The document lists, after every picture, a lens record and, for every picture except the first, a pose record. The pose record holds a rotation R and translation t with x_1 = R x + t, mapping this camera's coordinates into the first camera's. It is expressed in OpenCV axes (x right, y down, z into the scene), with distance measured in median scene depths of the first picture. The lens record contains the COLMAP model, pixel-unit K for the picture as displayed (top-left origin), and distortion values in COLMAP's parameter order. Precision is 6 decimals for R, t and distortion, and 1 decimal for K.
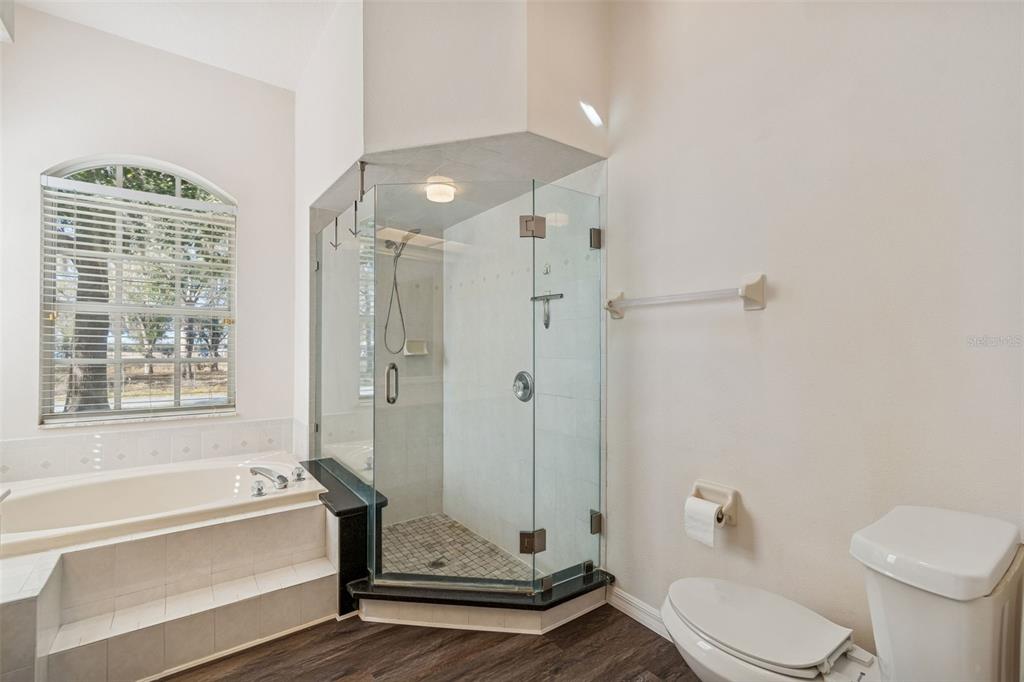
lens RADIAL K [[456.5, 0, 511.7], [0, 456.5, 342.5], [0, 0, 1]] dist [0.011882, 0.000066]
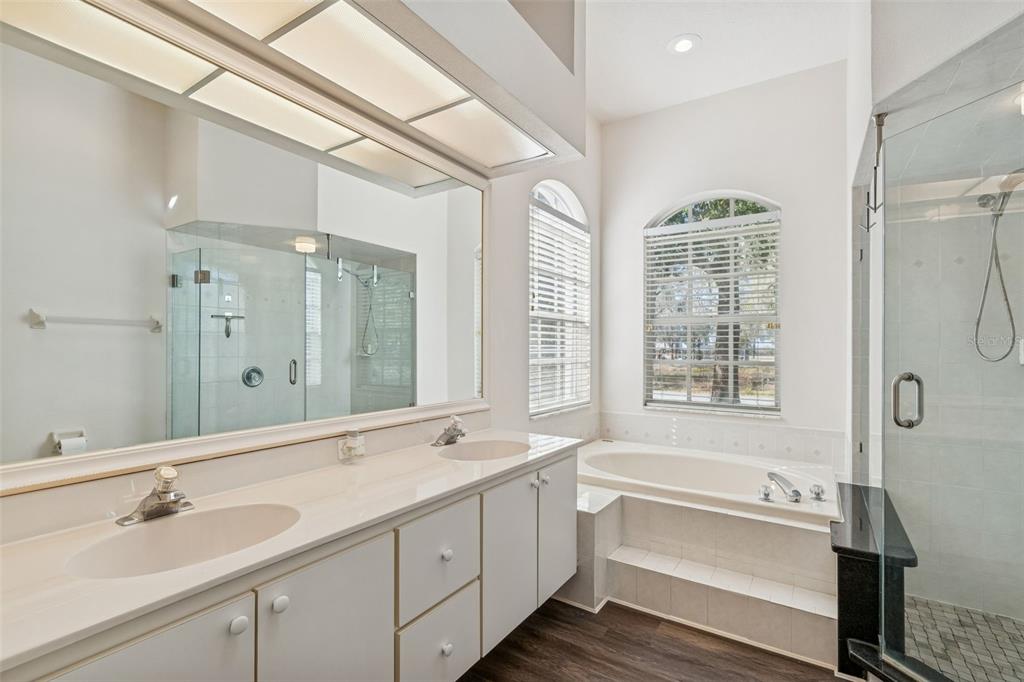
lens RADIAL K [[467.0, 0, 516.1], [0, 467.0, 349.1], [0, 0, 1]] dist [0.000839, 0.000312]
pose [[0.357757, -0.002958, -0.933810, 0.194730], [0.006769, 0.999977, -0.000575, 0.003097], [0.933790, -0.006115, 0.357768, 0.134608]]
